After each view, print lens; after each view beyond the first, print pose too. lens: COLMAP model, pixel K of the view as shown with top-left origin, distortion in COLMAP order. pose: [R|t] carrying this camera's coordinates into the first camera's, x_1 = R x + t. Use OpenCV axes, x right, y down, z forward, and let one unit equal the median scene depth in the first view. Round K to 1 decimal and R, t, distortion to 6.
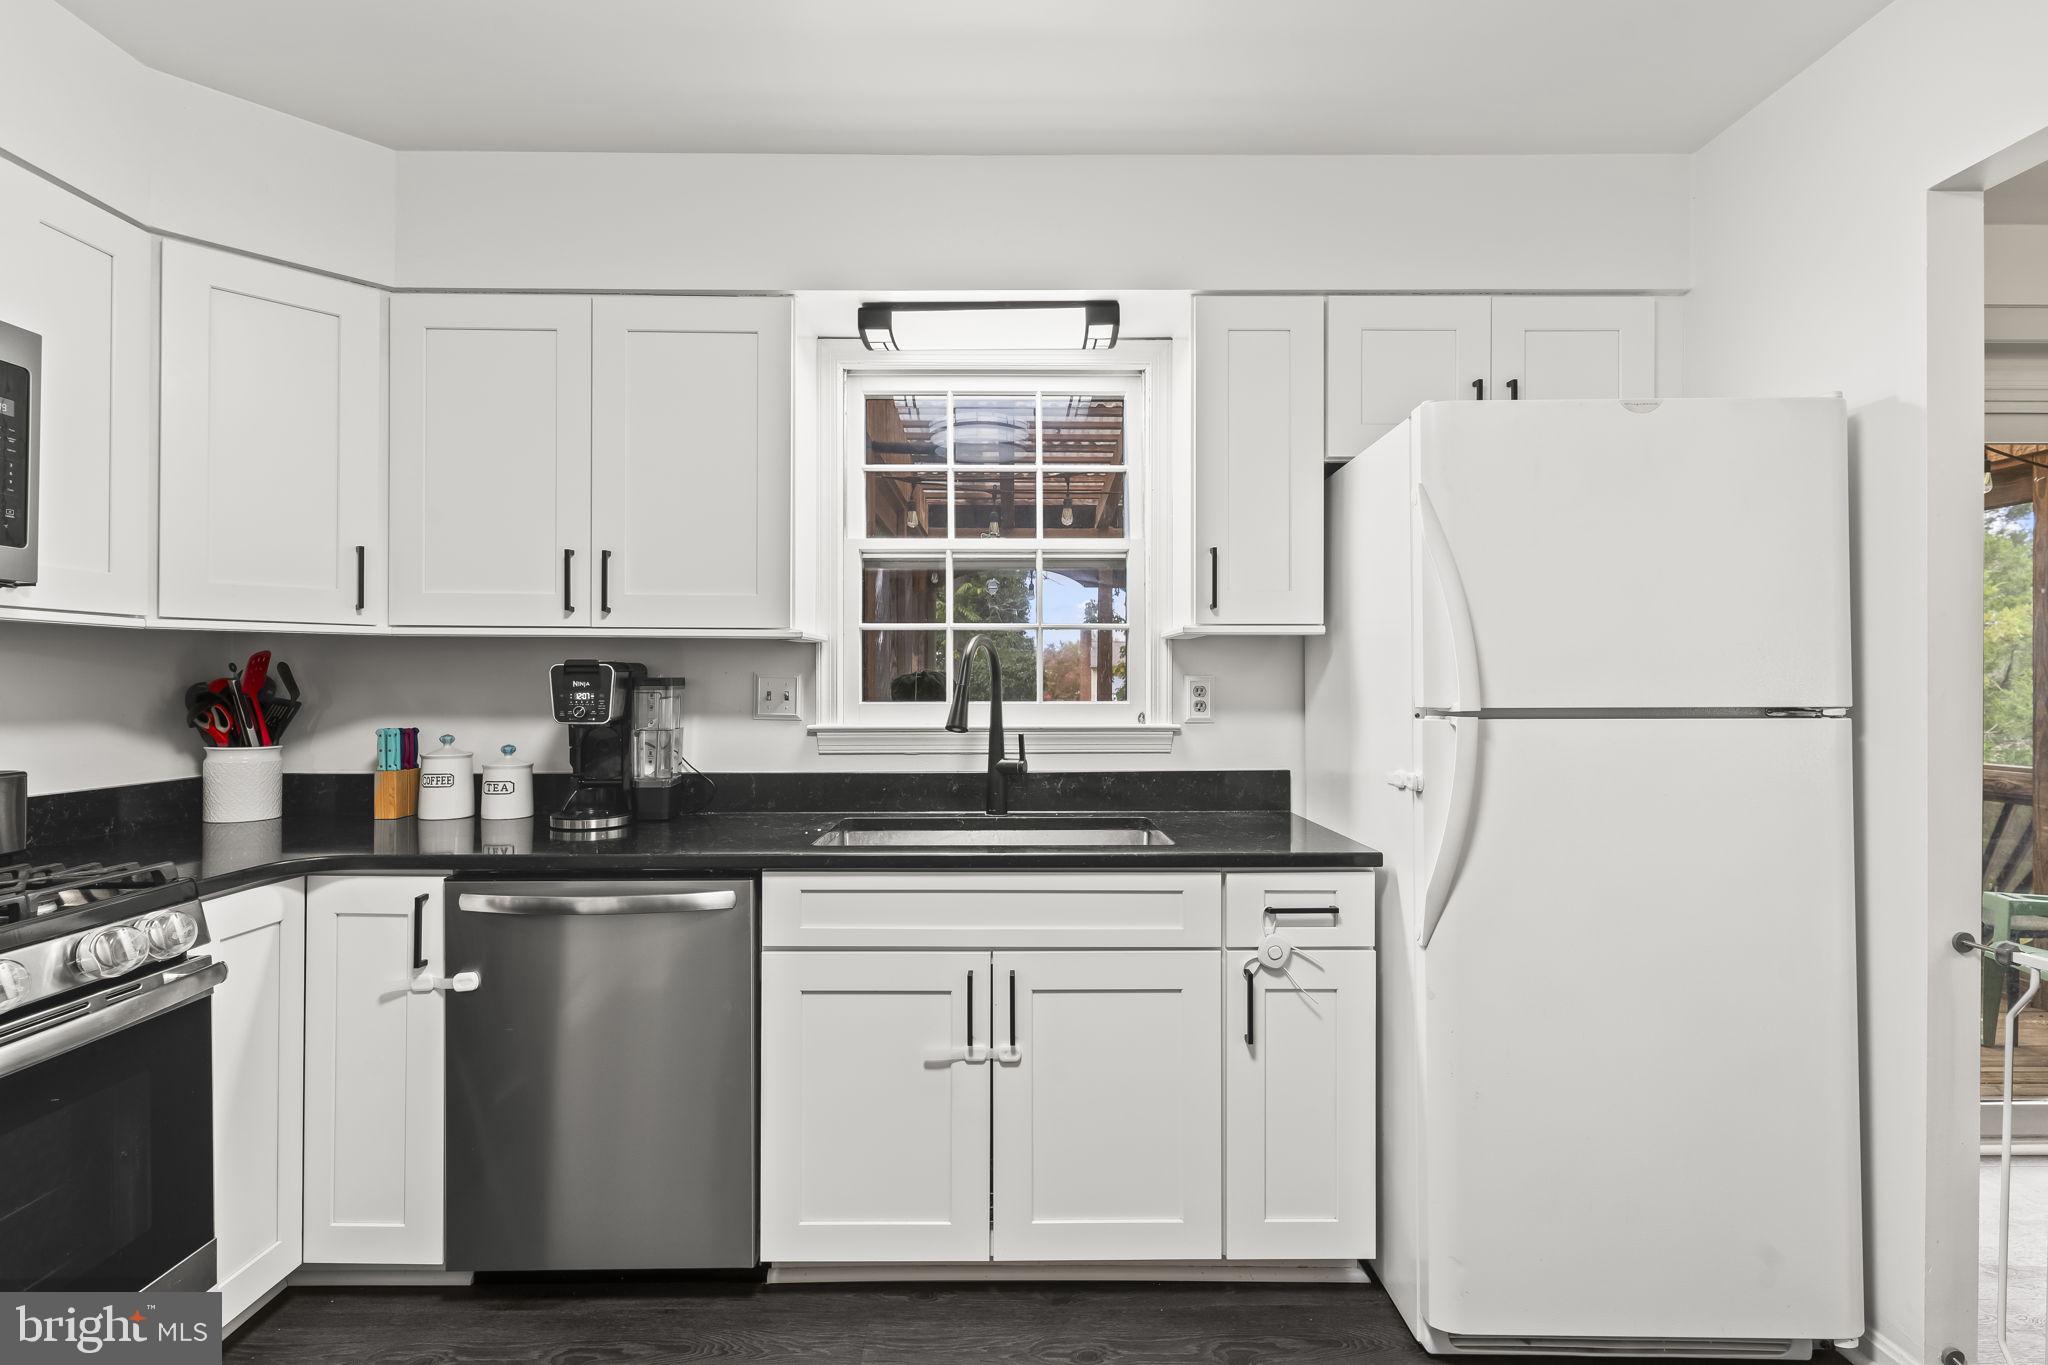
lens RADIAL K [[973.0, 0, 1018.1], [0, 973.0, 679.2], [0, 0, 1]] dist [-0.001203, 0.001279]
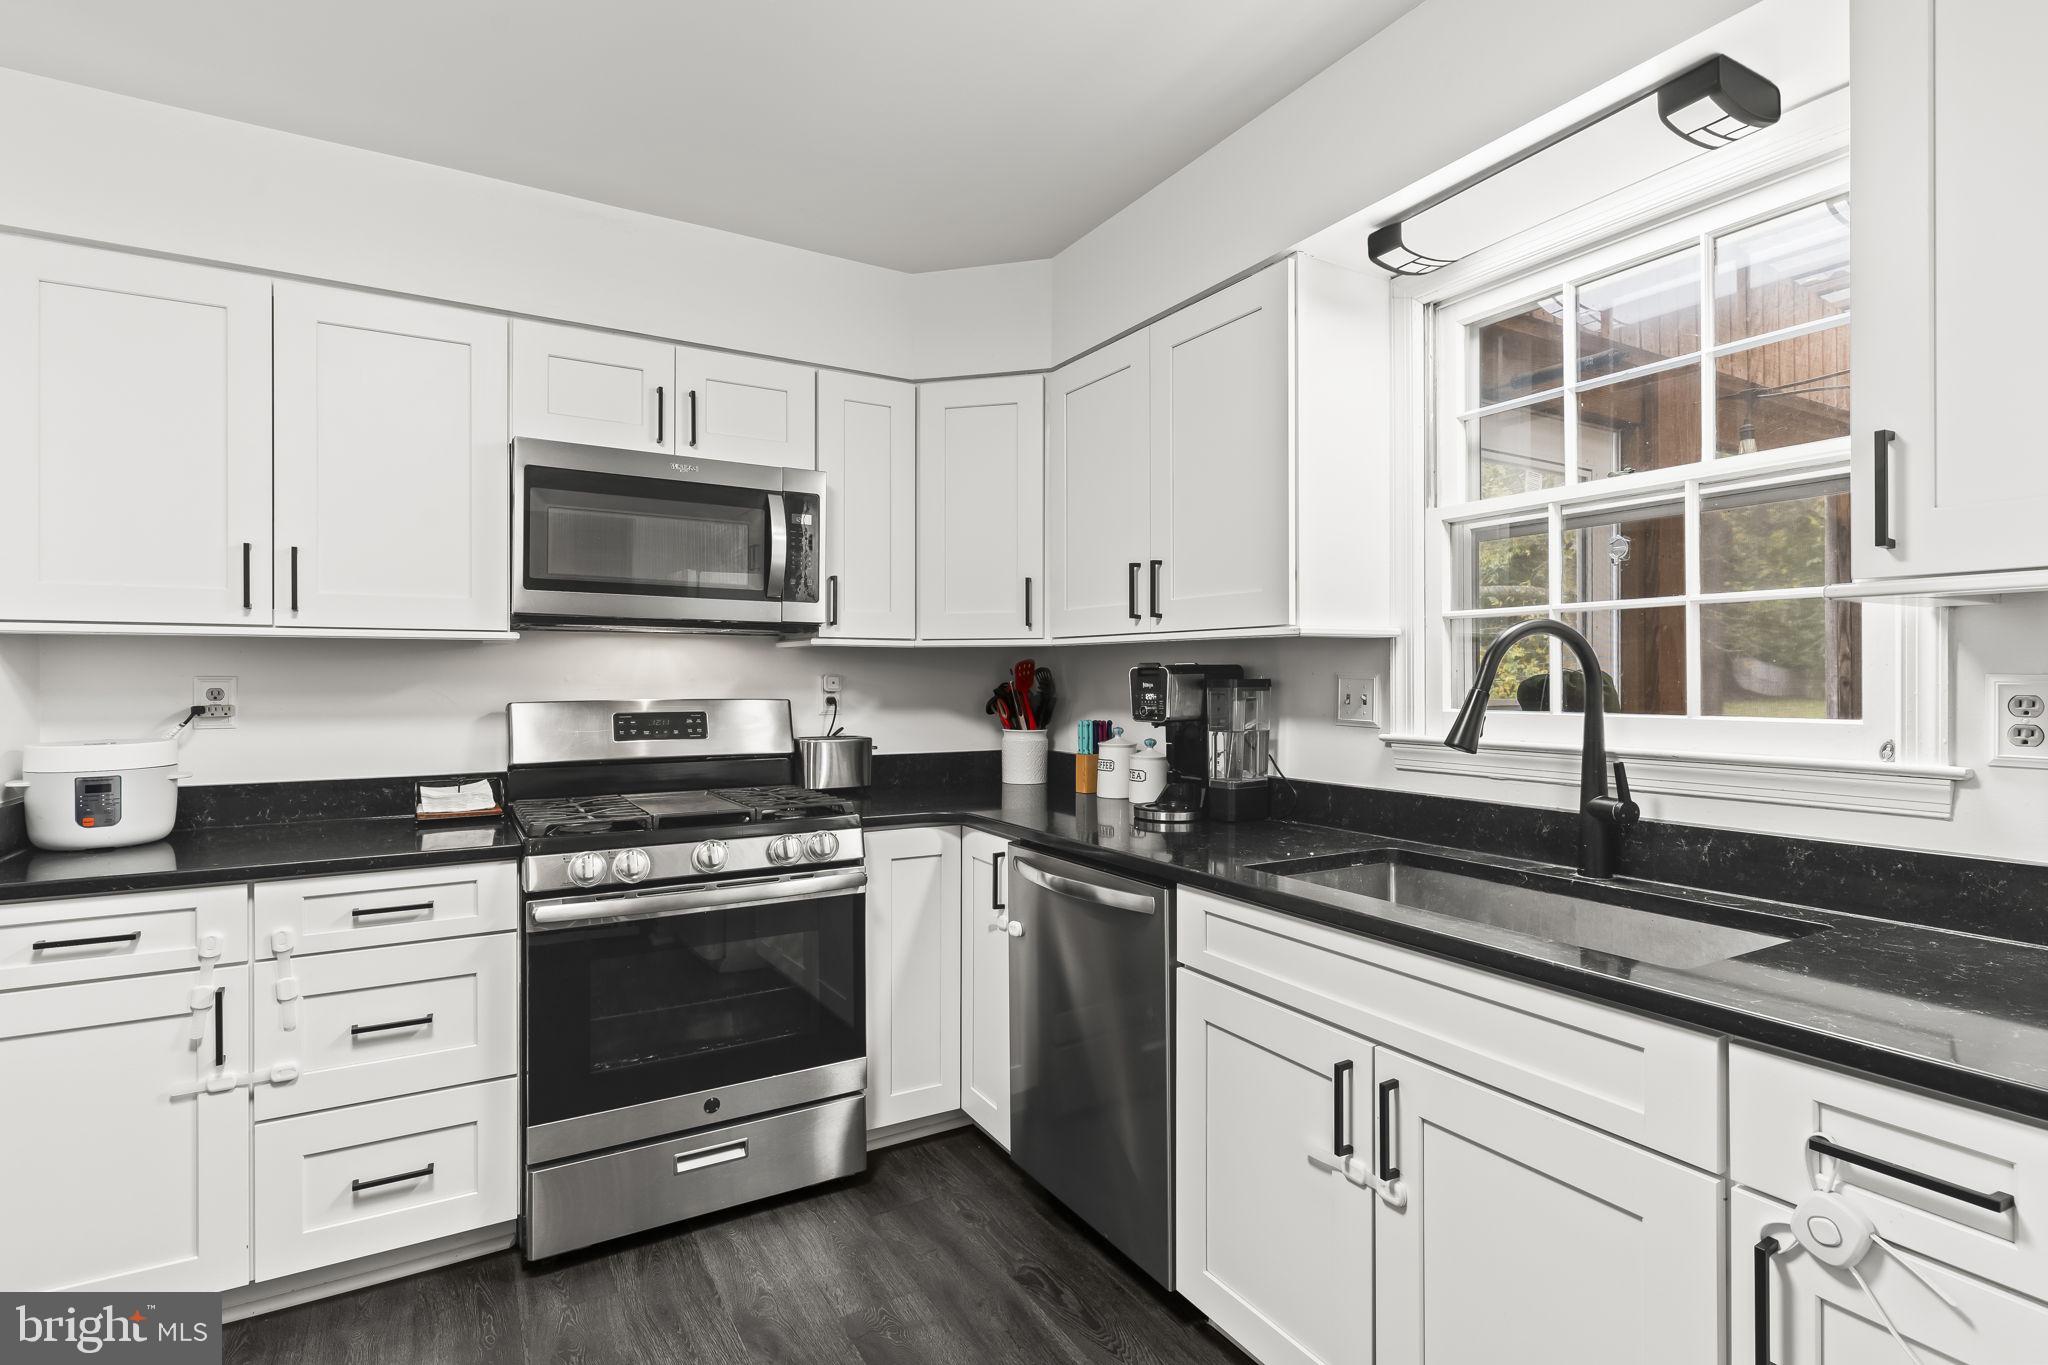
lens RADIAL K [[973.0, 0, 1019.0], [0, 973.0, 677.3], [0, 0, 1]] dist [-0.001203, 0.001279]
pose [[0.498415, -0.001392, -0.866937, 0.394559], [0.002779, 0.999996, -0.000008, -0.004048], [0.866934, -0.002405, 0.498417, 0.313574]]
